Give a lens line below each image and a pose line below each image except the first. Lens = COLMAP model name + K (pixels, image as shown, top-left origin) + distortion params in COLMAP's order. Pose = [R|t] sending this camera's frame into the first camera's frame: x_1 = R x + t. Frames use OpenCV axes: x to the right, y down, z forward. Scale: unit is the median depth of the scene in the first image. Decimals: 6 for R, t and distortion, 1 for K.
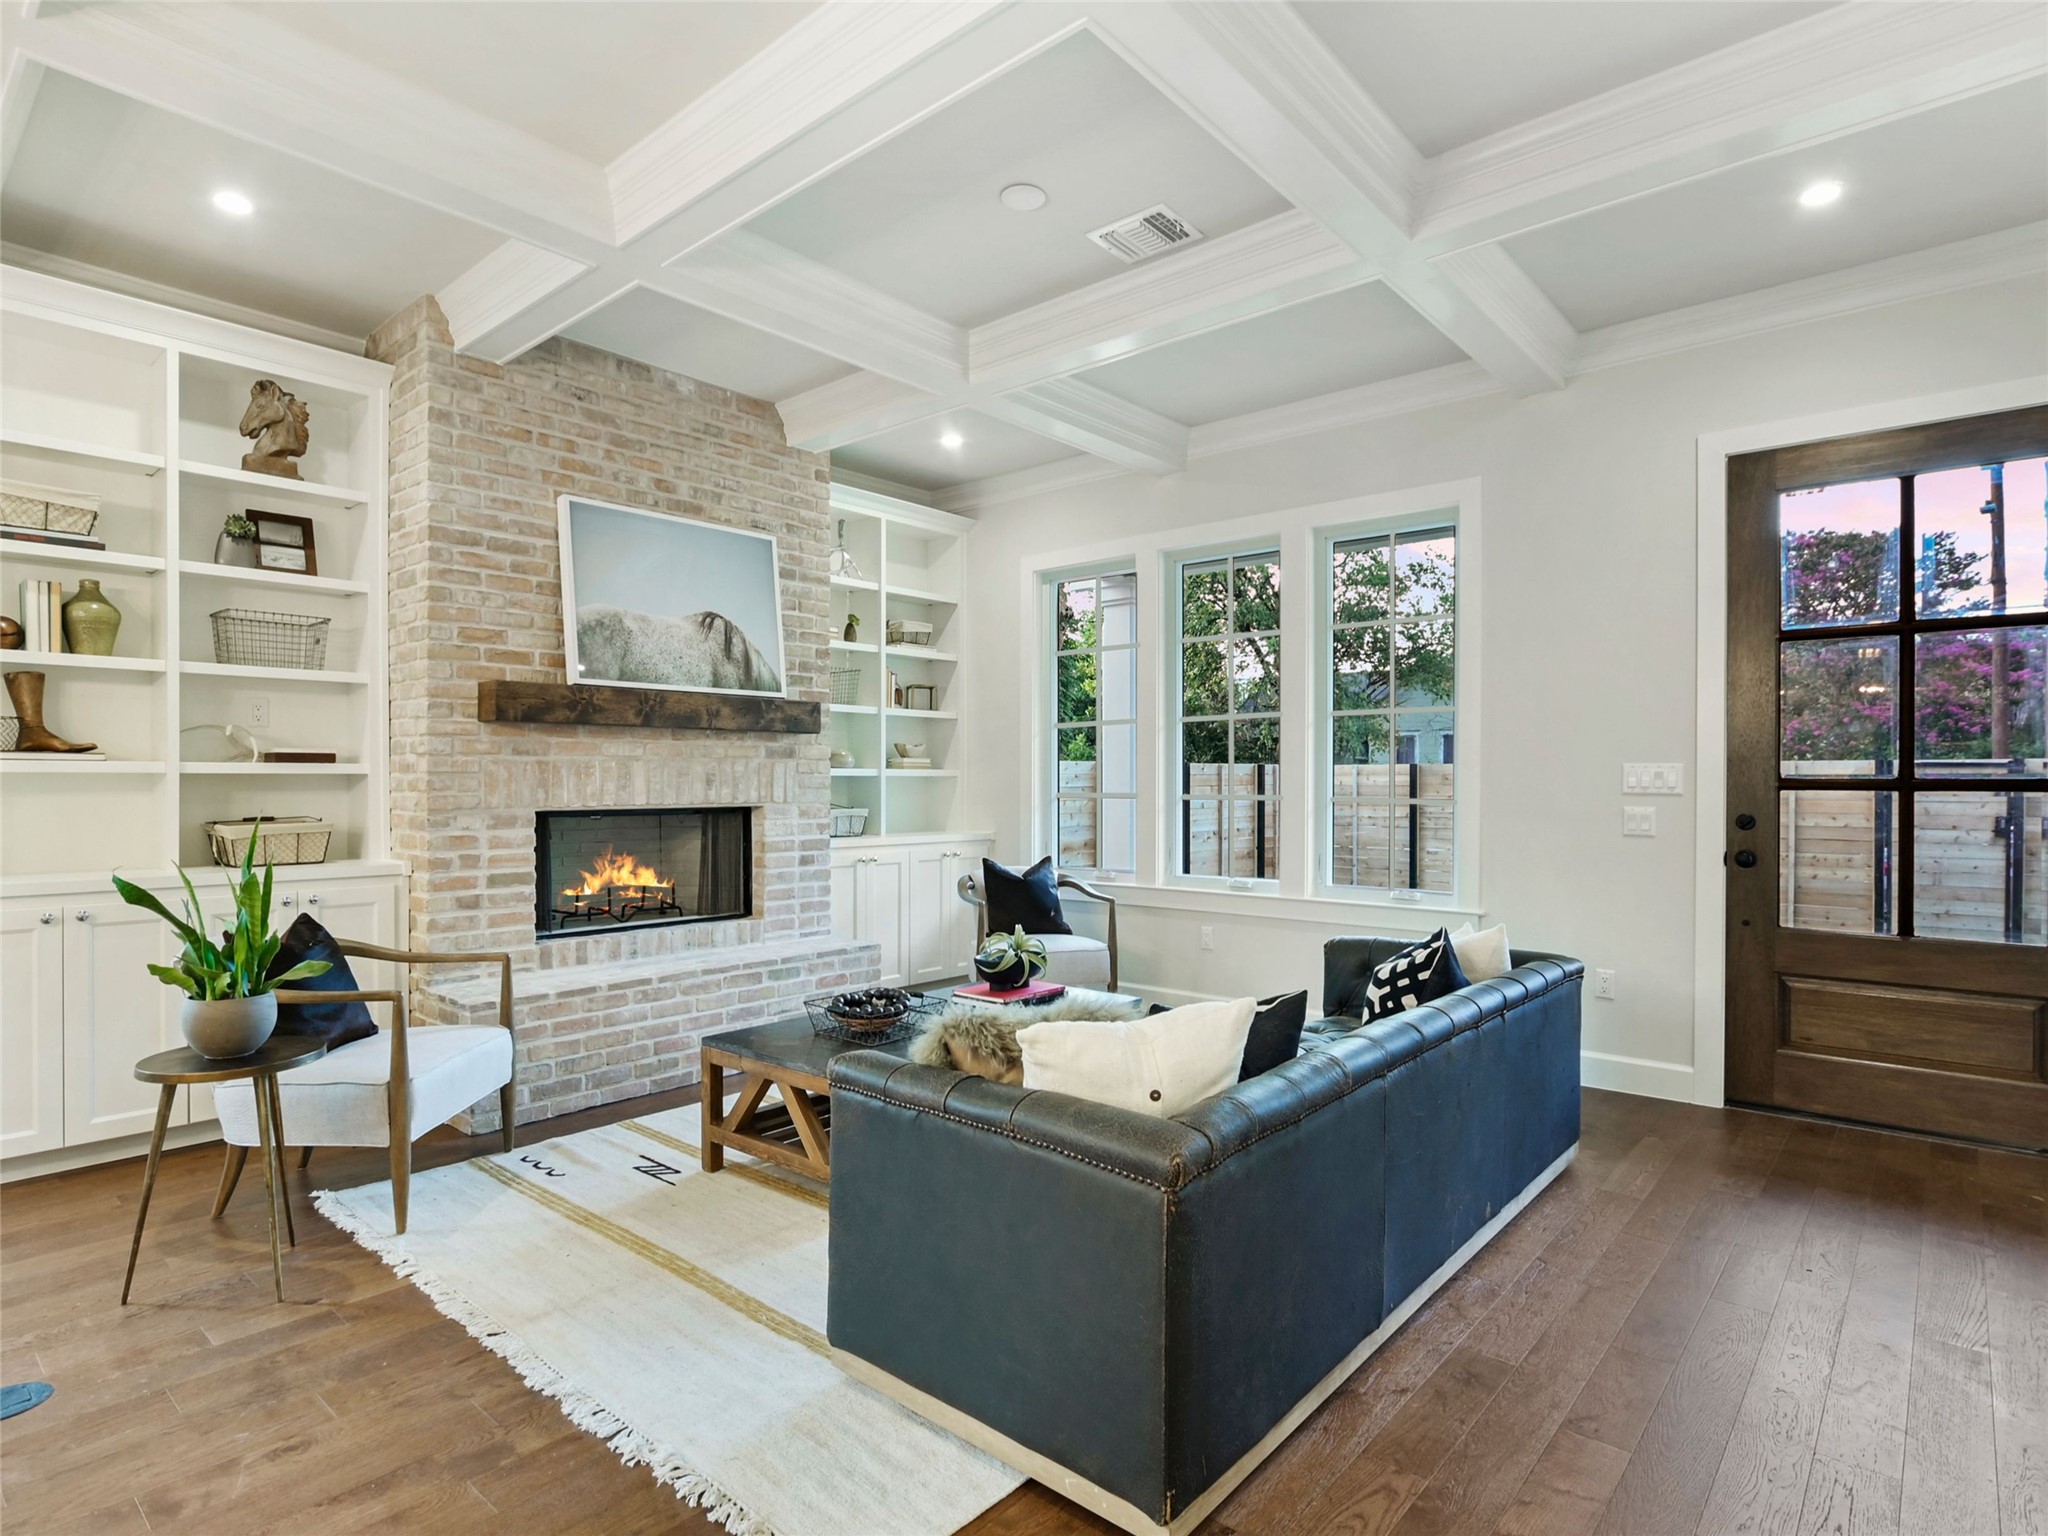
lens RADIAL K [[1090.0, 0, 1030.0], [0, 1090.0, 788.8], [0, 0, 1]] dist [-0.015389, 0.000725]
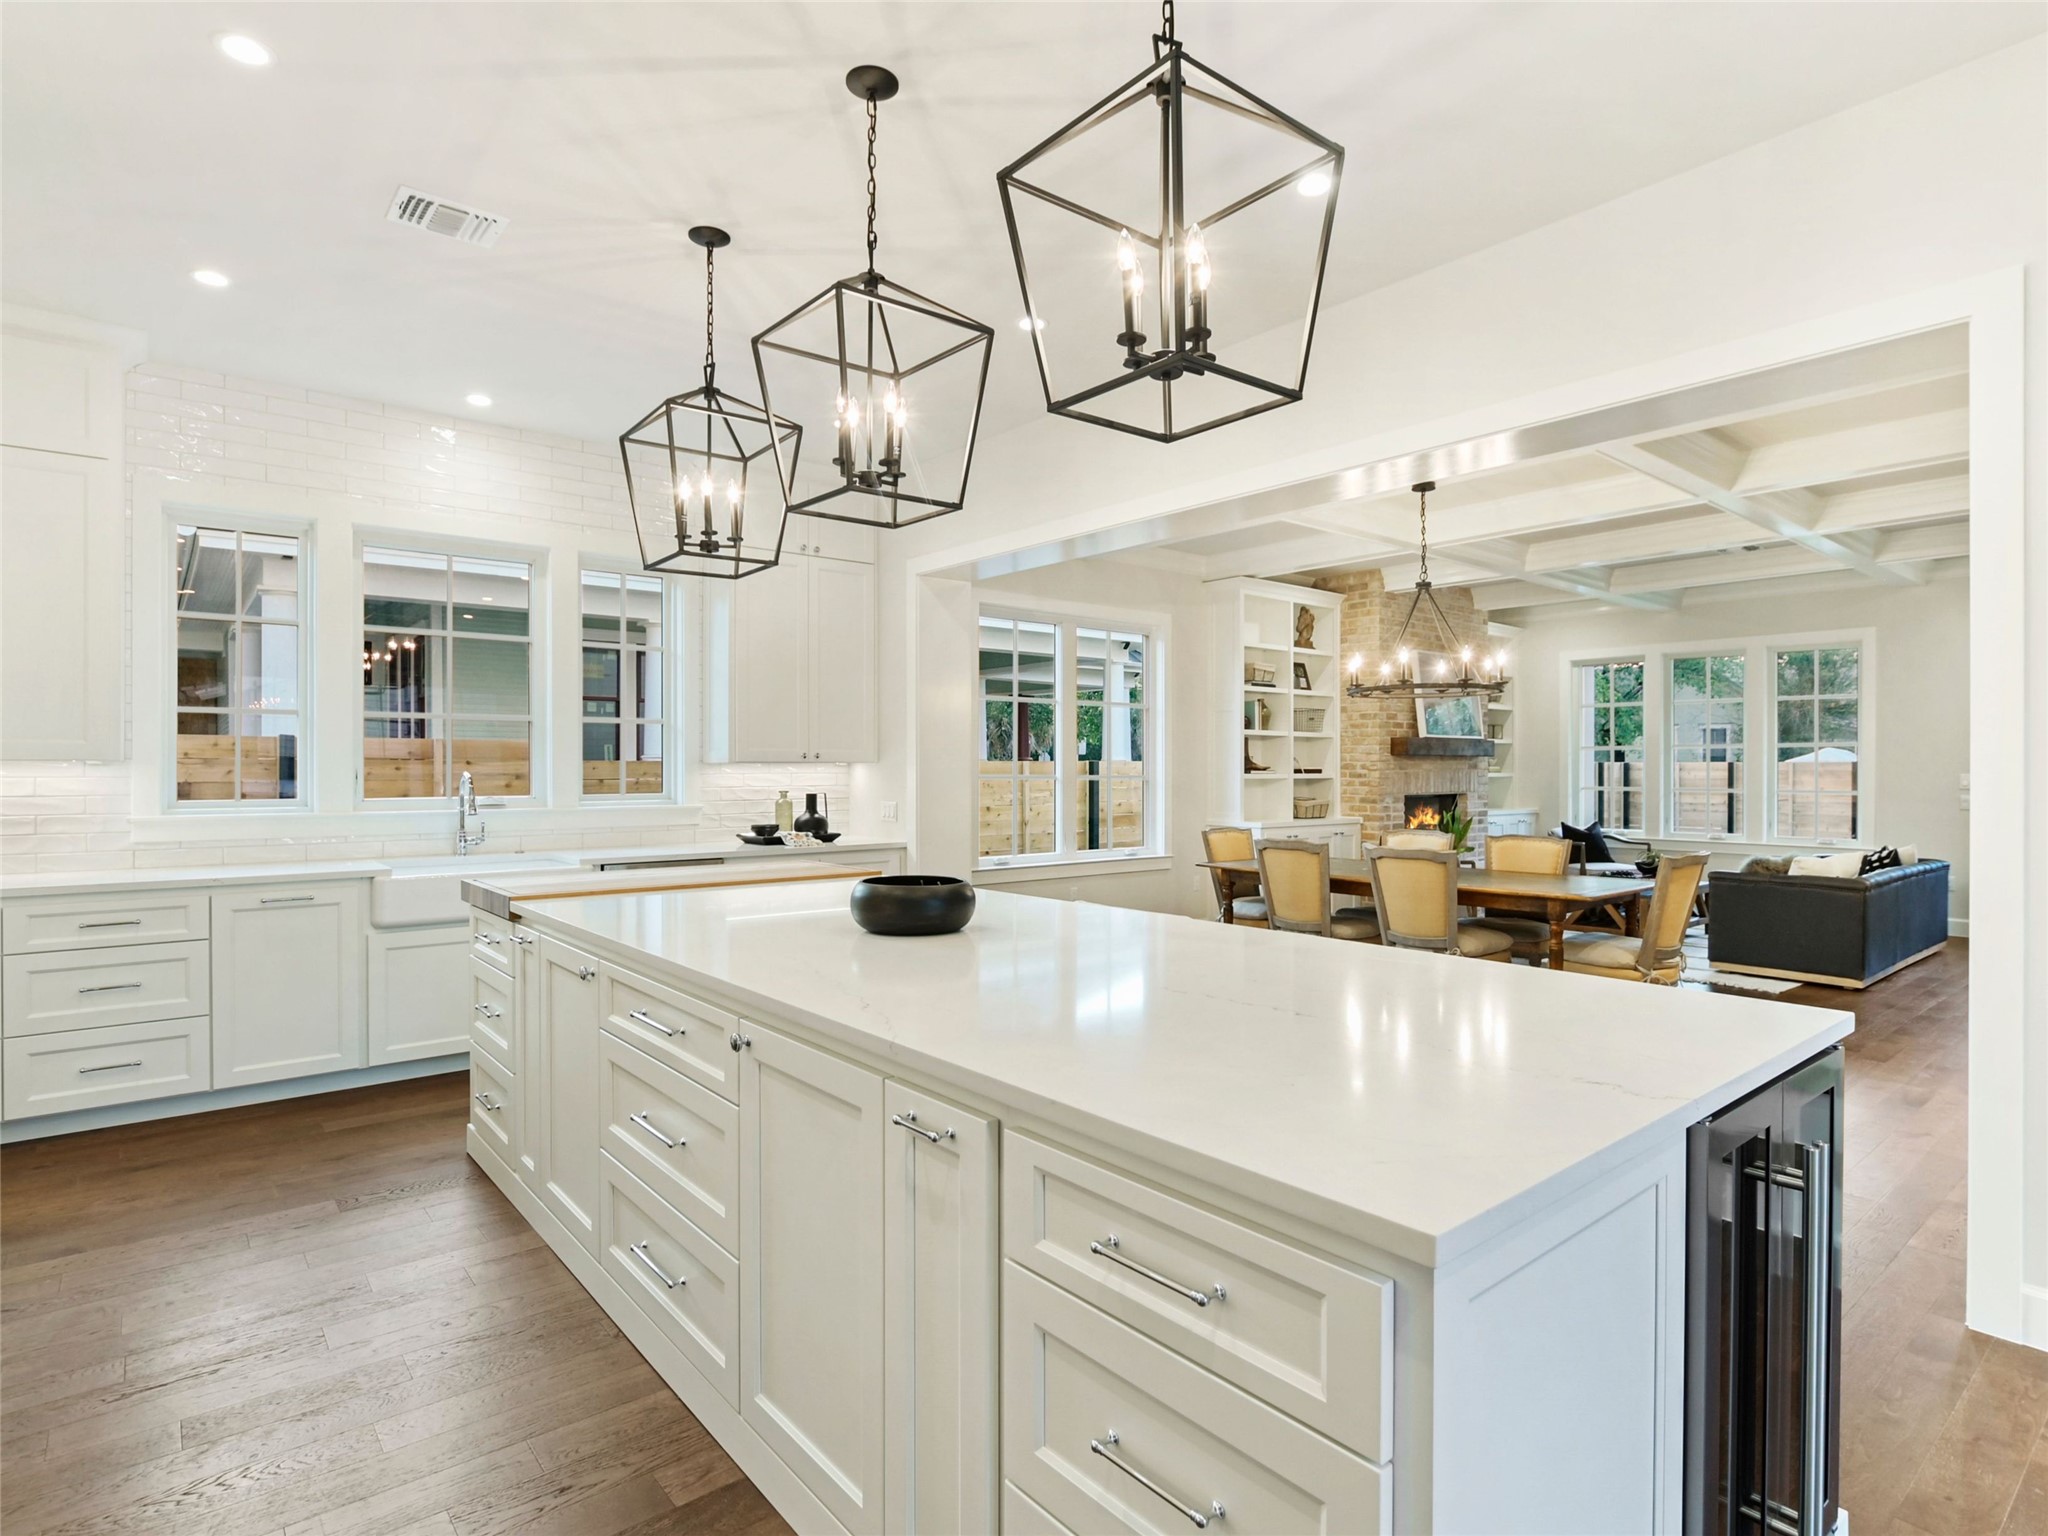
lens RADIAL K [[1078.8, 0, 1024.0], [0, 1078.8, 768.0], [0, 0, 1]] dist [-0.018190, 0.001105]
pose [[0.985340, 0.000763, -0.170598, -0.821984], [-0.002079, 0.999969, -0.007535, -0.015976], [0.170587, 0.007779, 0.985312, -1.236925]]
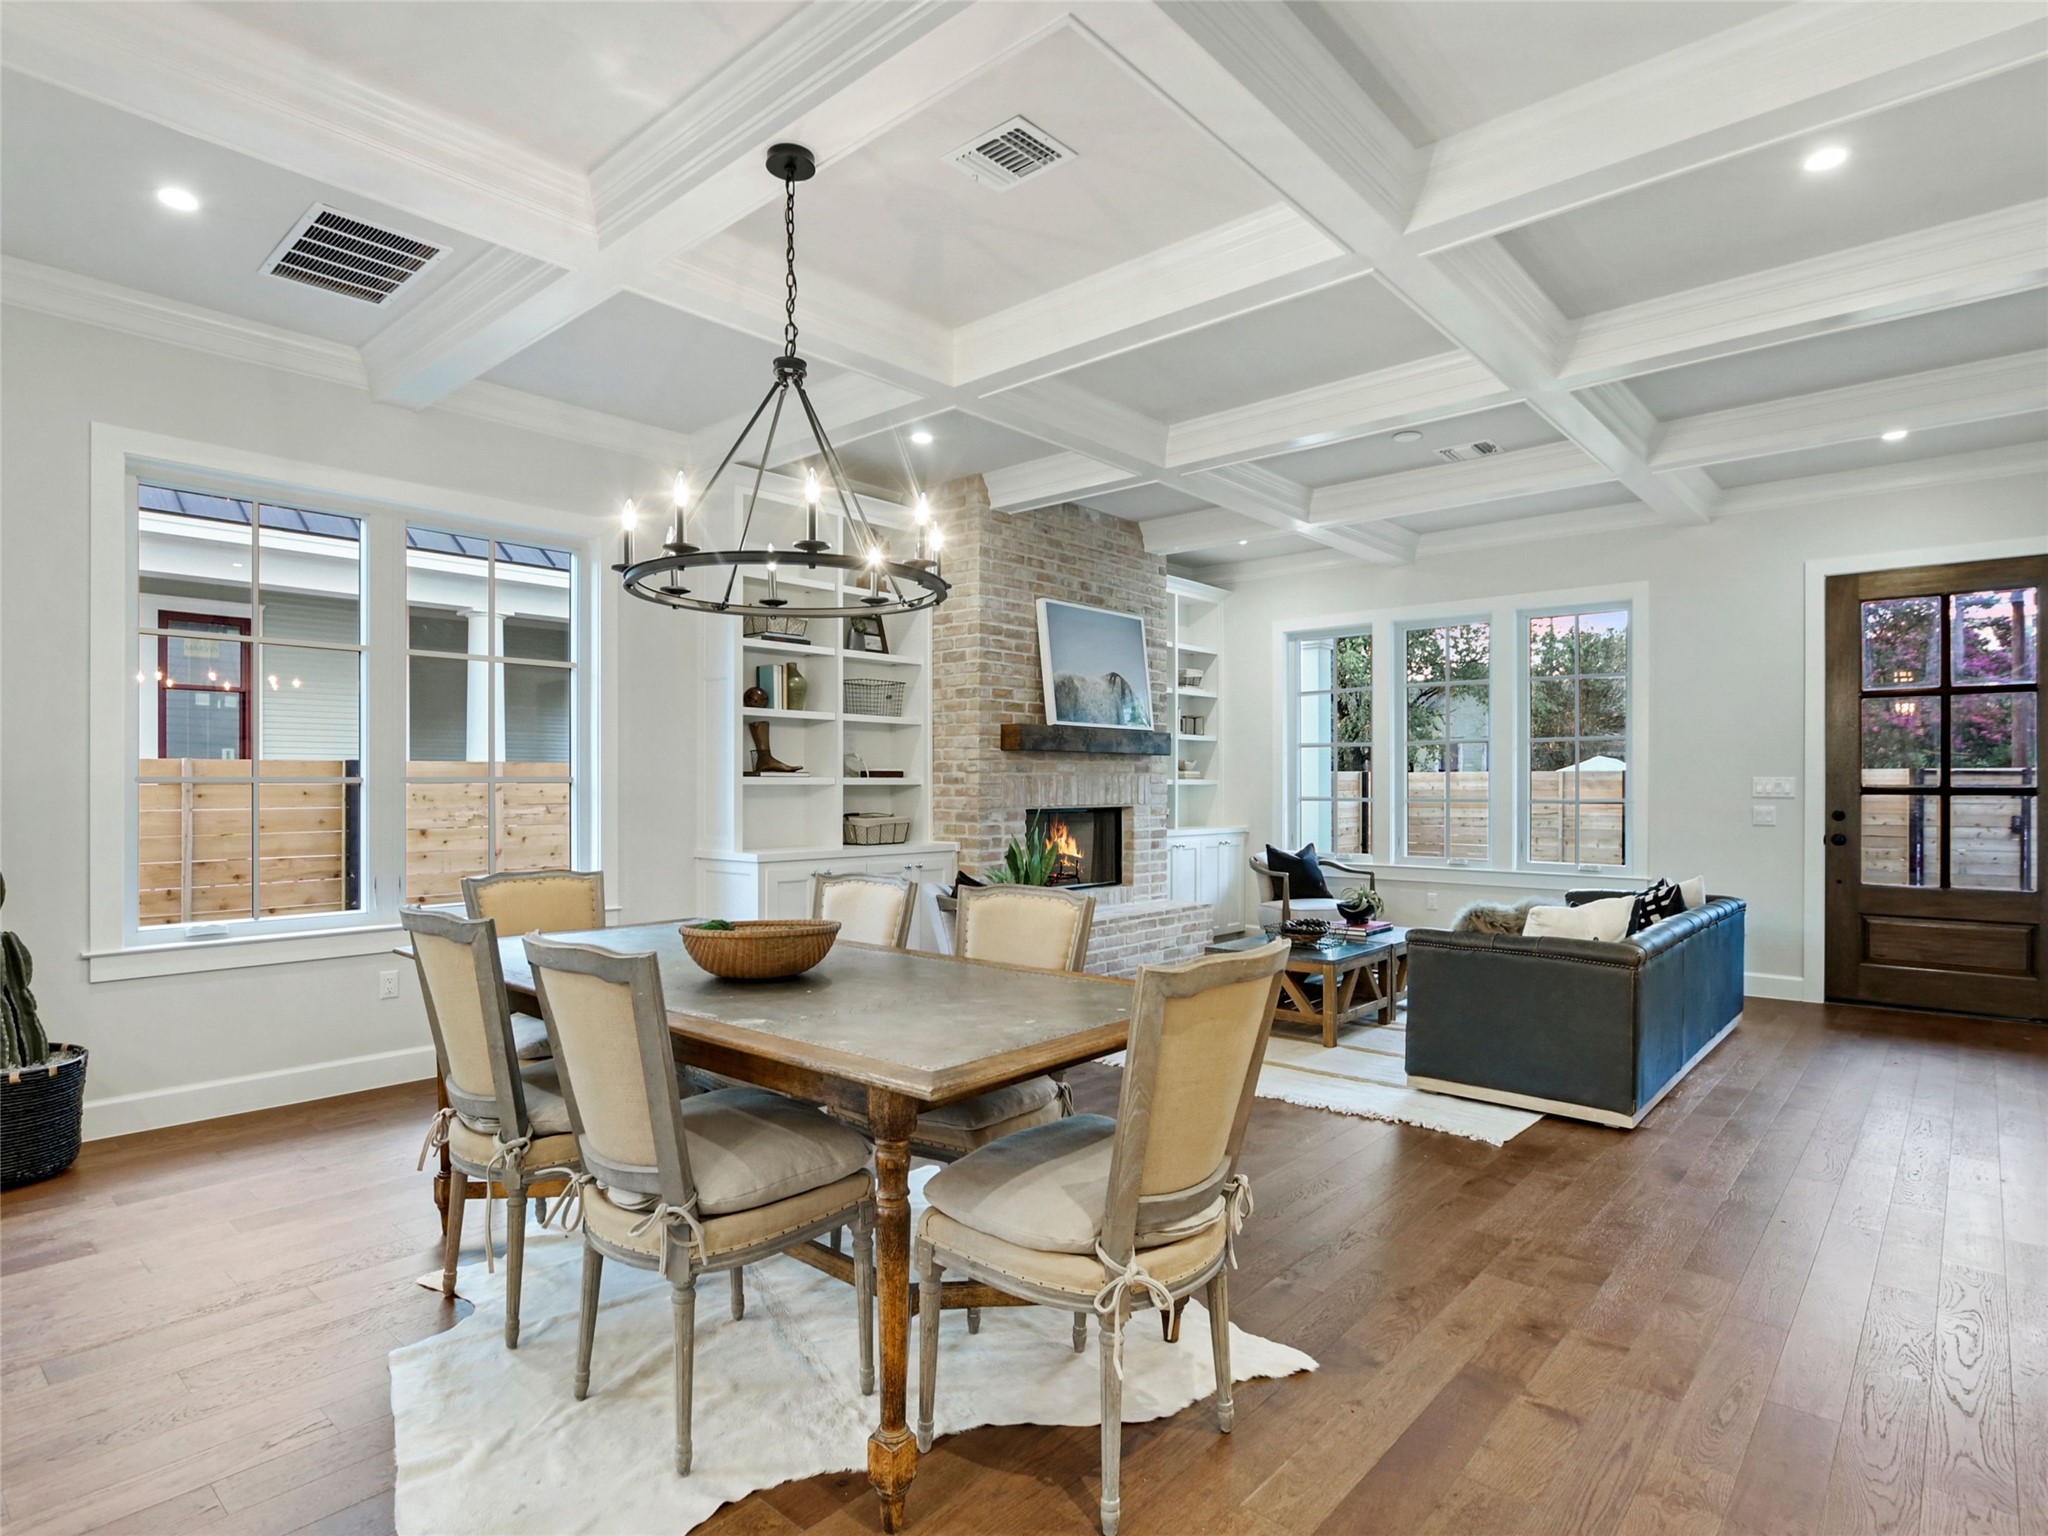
lens RADIAL K [[1090.0, 0, 1030.0], [0, 1090.0, 788.8], [0, 0, 1]] dist [-0.015389, 0.000725]
pose [[0.999920, -0.000896, -0.012595, -0.421999], [0.000847, 0.999992, -0.003893, -0.001957], [0.012599, 0.003882, 0.999913, -0.494992]]
